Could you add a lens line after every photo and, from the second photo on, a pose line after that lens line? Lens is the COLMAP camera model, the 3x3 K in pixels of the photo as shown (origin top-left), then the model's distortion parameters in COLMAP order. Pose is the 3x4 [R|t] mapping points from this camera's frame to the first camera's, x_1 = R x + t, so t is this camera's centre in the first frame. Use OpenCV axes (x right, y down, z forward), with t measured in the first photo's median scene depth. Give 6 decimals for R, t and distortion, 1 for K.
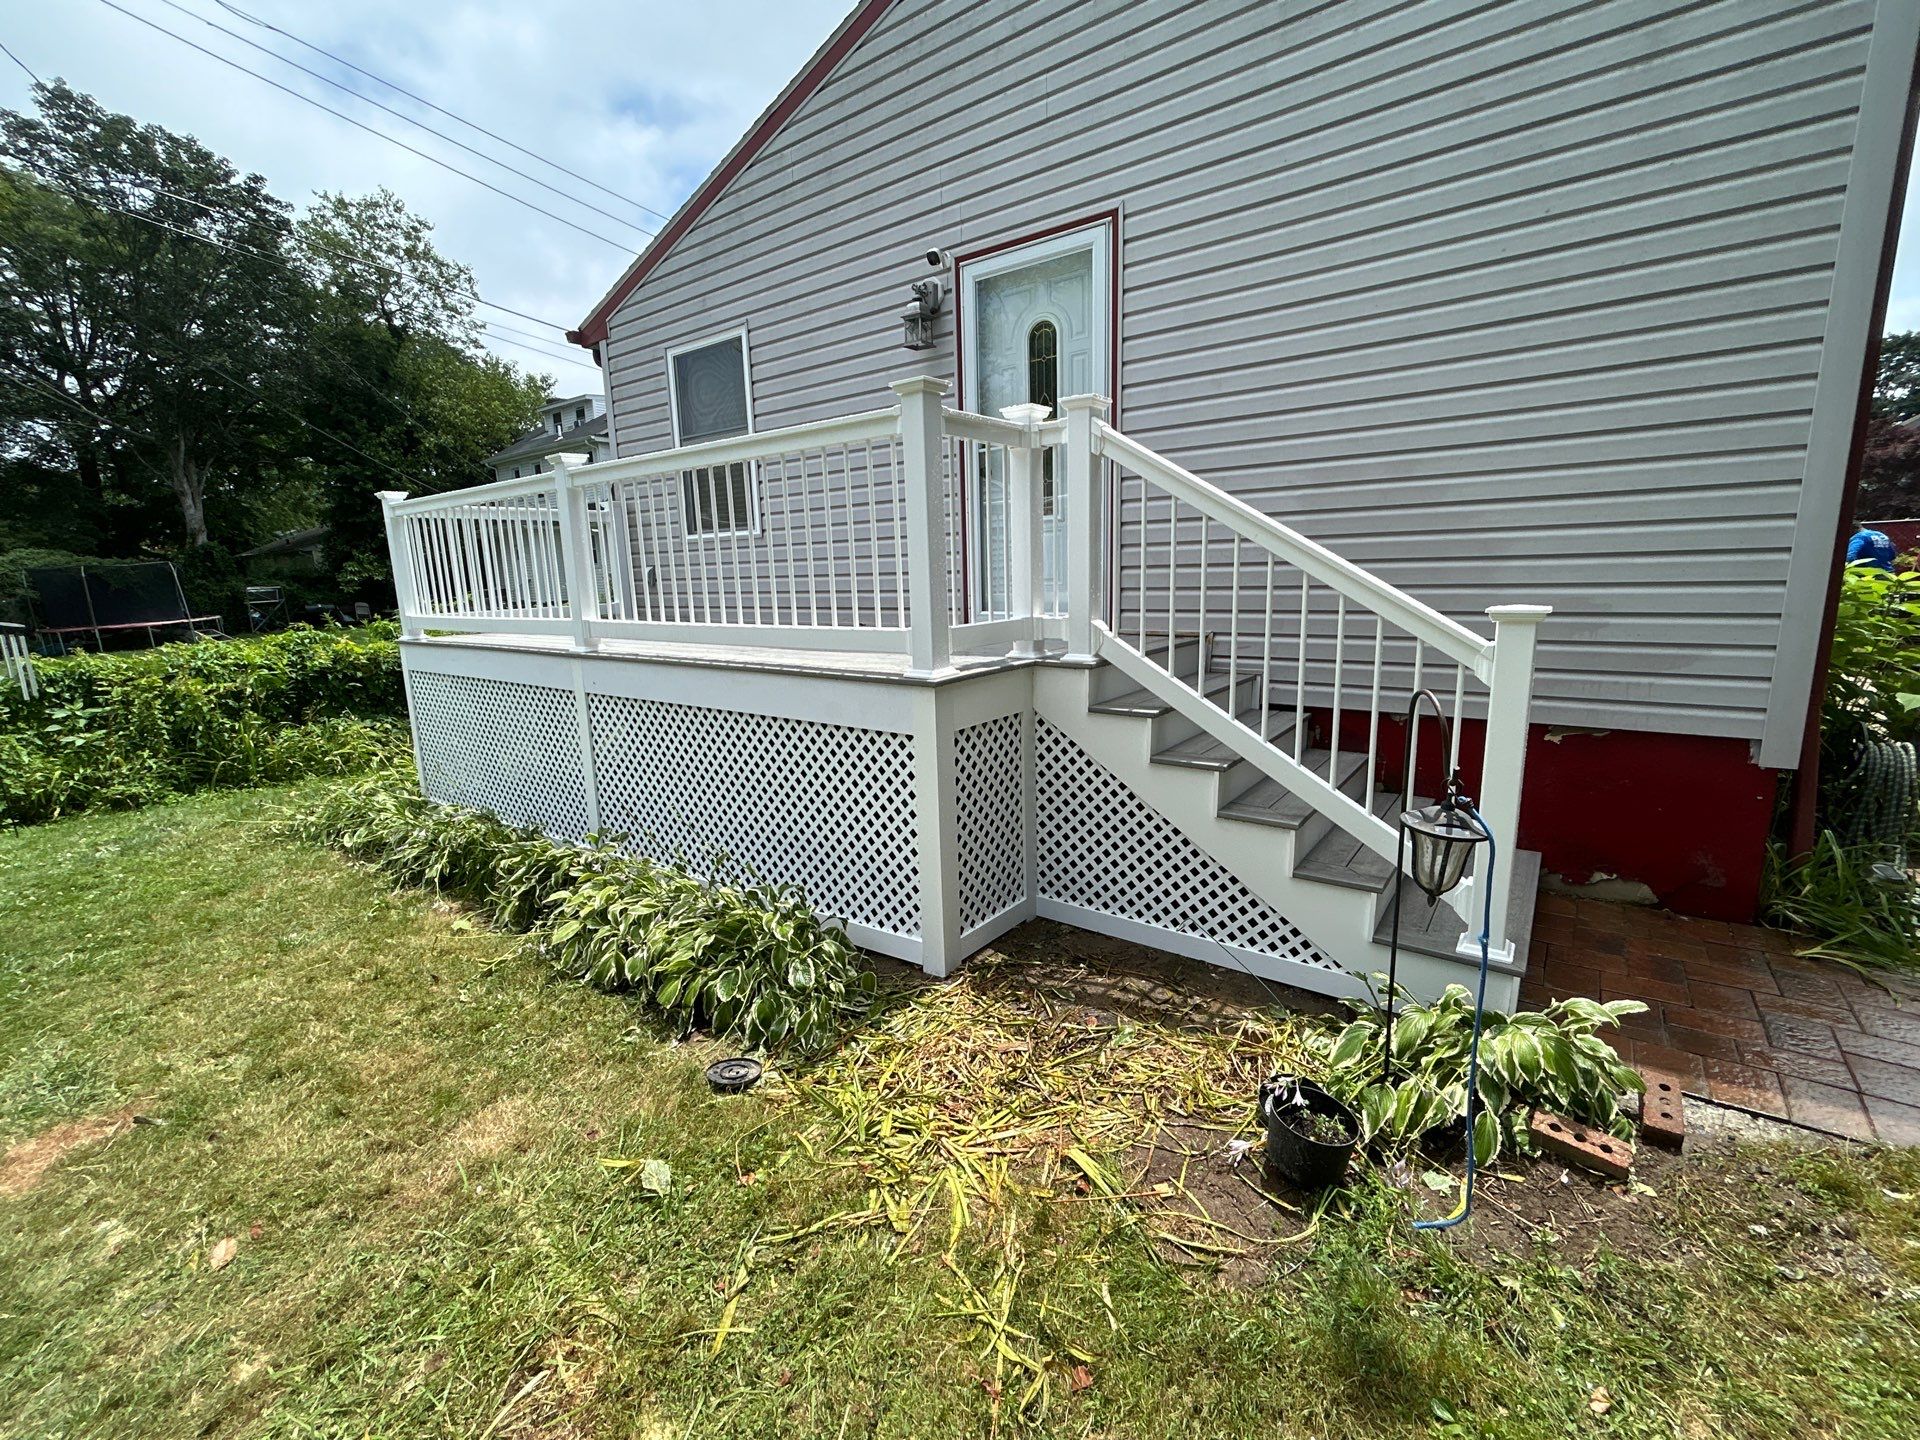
lens RADIAL K [[813.6, 0, 951.8], [0, 813.6, 714.3], [0, 0, 1]] dist [-0.000336, 0.000020]
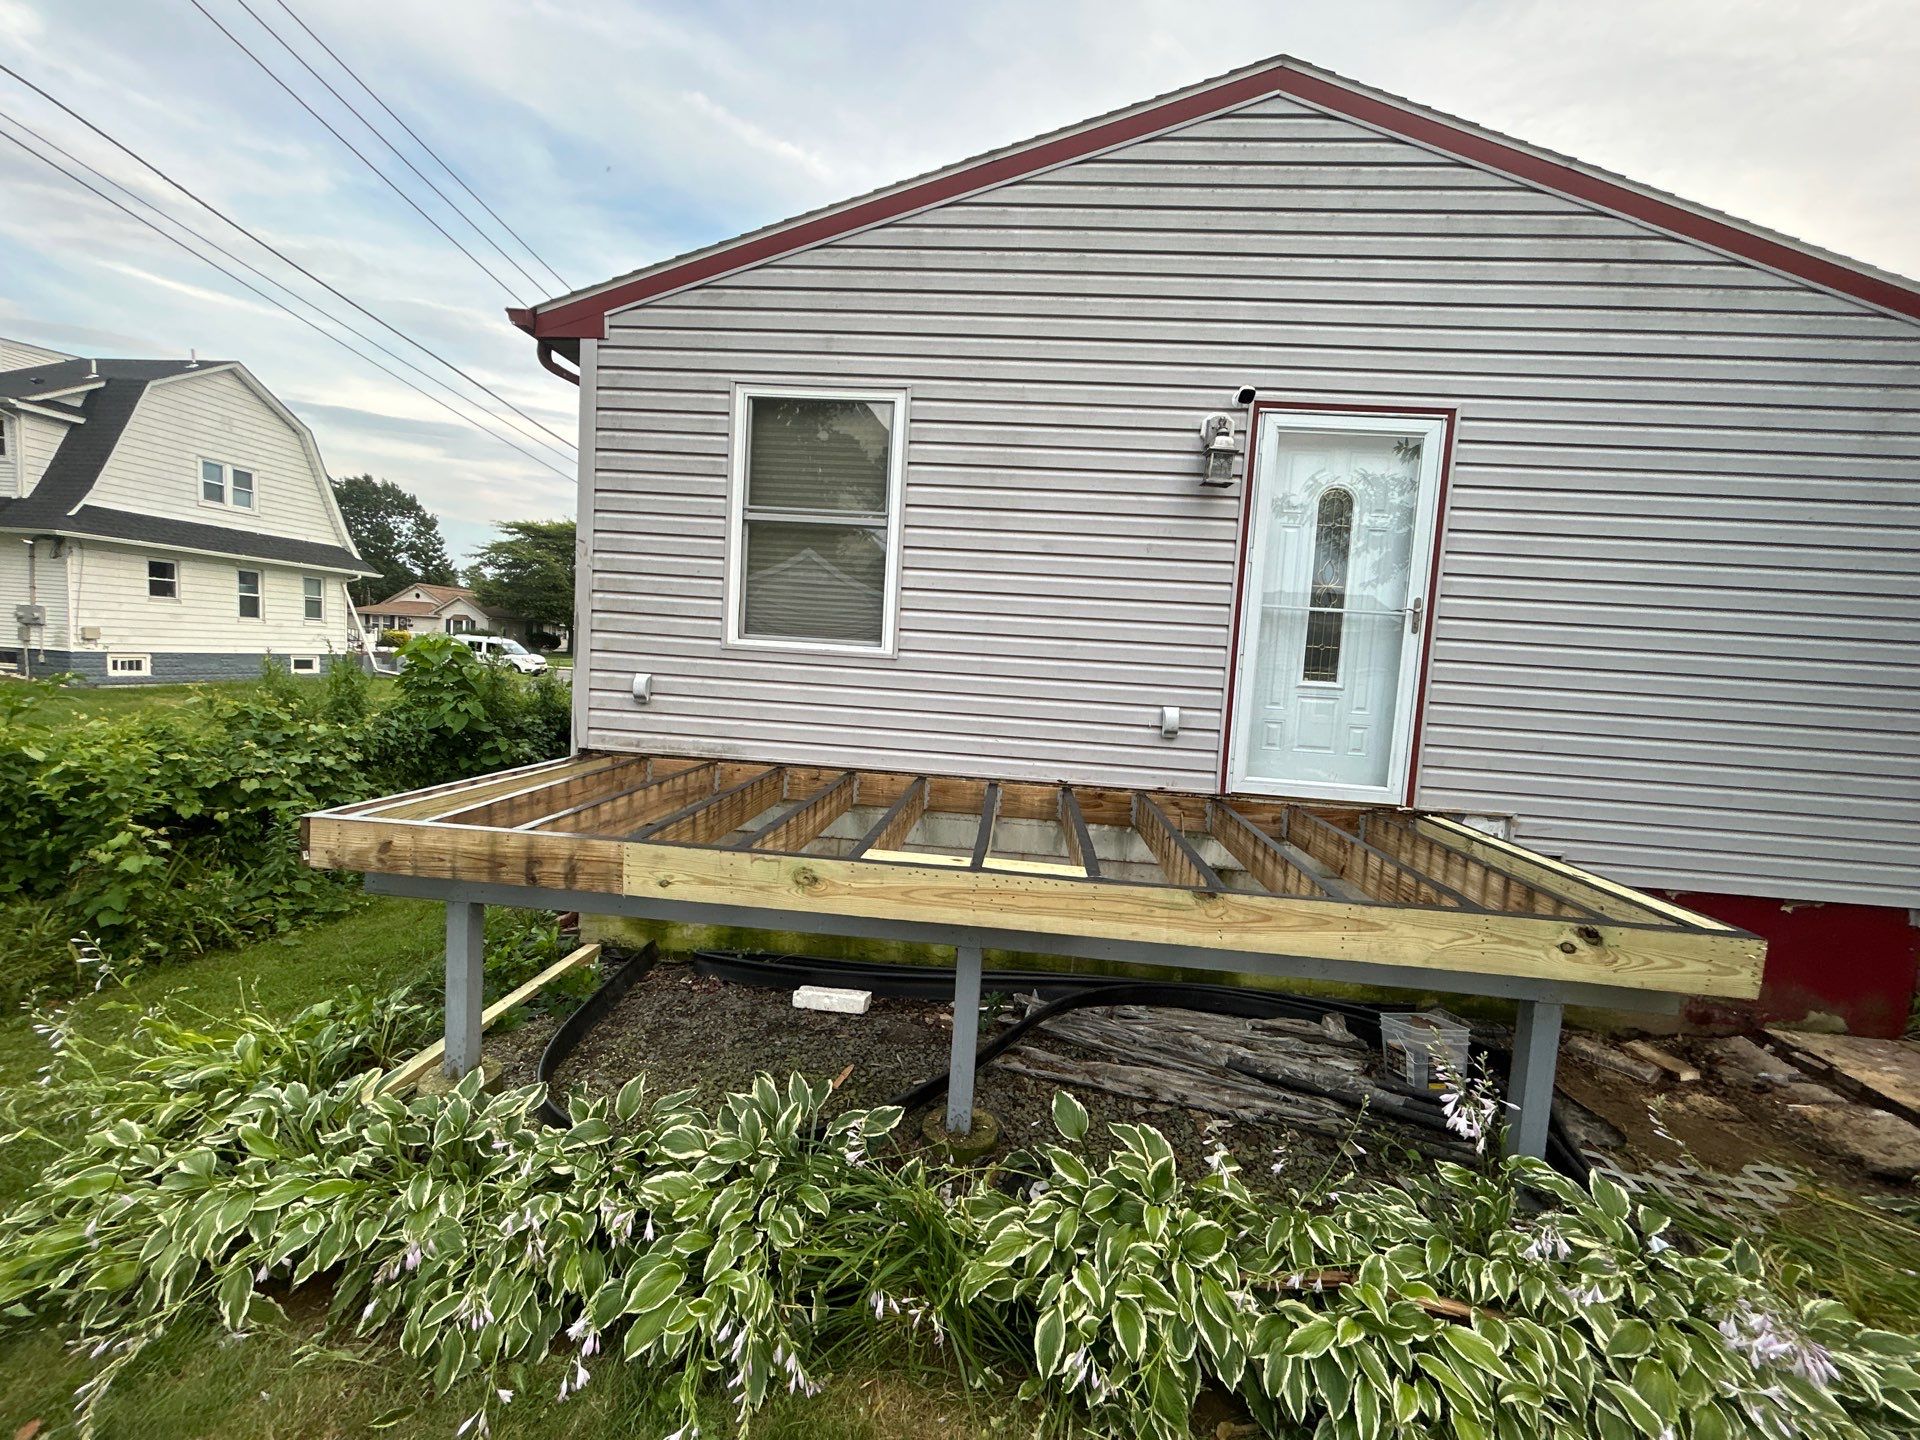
lens RADIAL K [[772.5, 0, 954.2], [0, 772.5, 721.1], [0, 0, 1]] dist [-0.000231, -0.000488]
pose [[0.842772, 0.038026, 0.536925, -0.751850], [0.009303, 0.996324, -0.085164, -0.126561], [-0.538190, 0.076769, 0.839320, 0.478805]]
